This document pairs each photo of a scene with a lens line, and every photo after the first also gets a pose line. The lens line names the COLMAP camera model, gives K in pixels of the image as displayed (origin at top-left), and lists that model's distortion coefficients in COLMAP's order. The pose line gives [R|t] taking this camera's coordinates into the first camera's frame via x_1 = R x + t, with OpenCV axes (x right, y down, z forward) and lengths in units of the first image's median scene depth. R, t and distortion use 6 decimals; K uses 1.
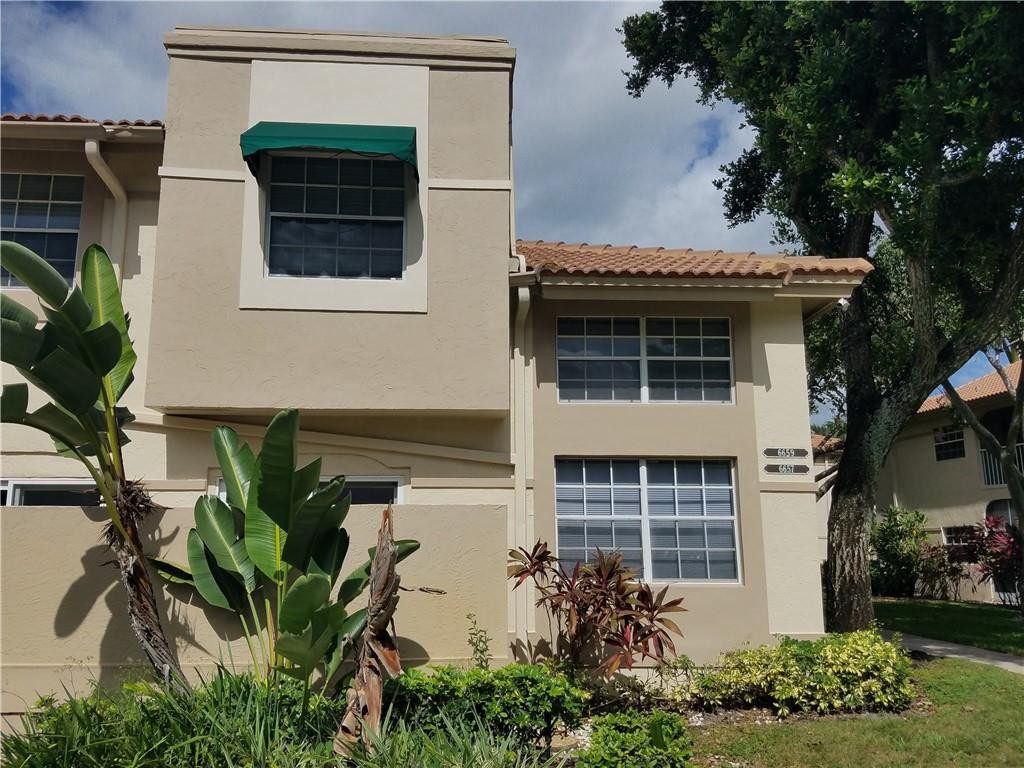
lens RADIAL K [[802.6, 0, 512.3], [0, 802.6, 410.8], [0, 0, 1]] dist [0.161102, -0.382566]
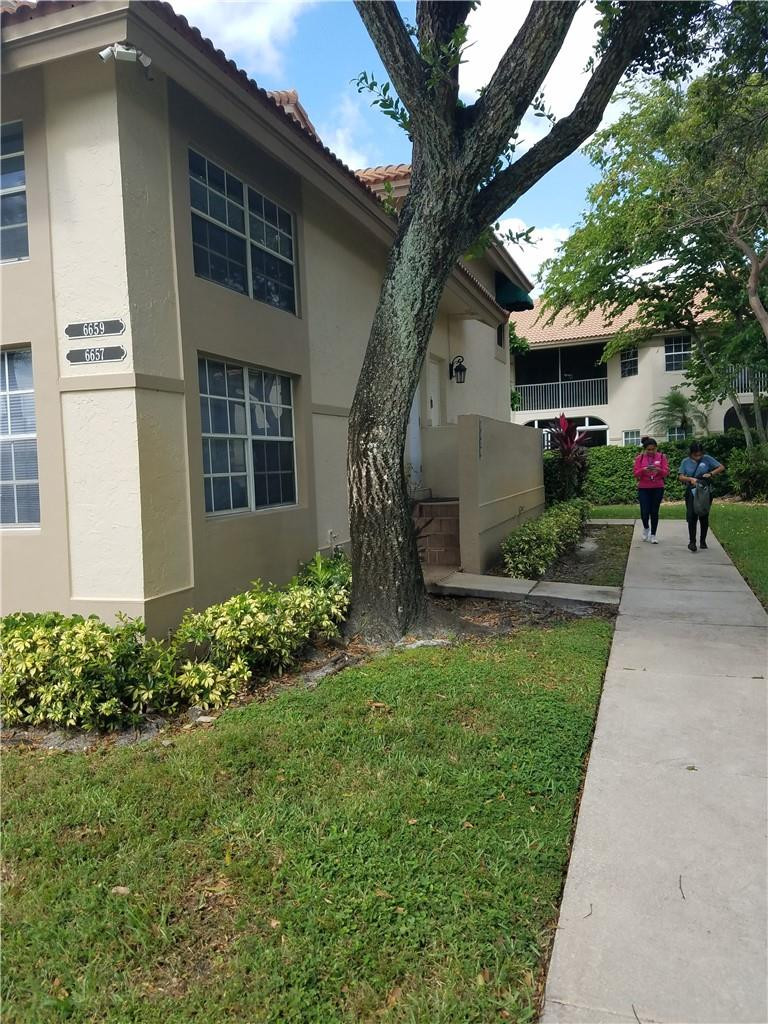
lens RADIAL K [[802.6, 0, 384.0], [0, 802.6, 512.0], [0, 0, 1]] dist [0.161102, -0.382566]
pose [[0.929319, -0.008473, -0.369180, 0.778130], [0.099357, 0.968608, 0.227876, 0.067292], [0.355660, -0.248450, 0.900987, 0.473372]]
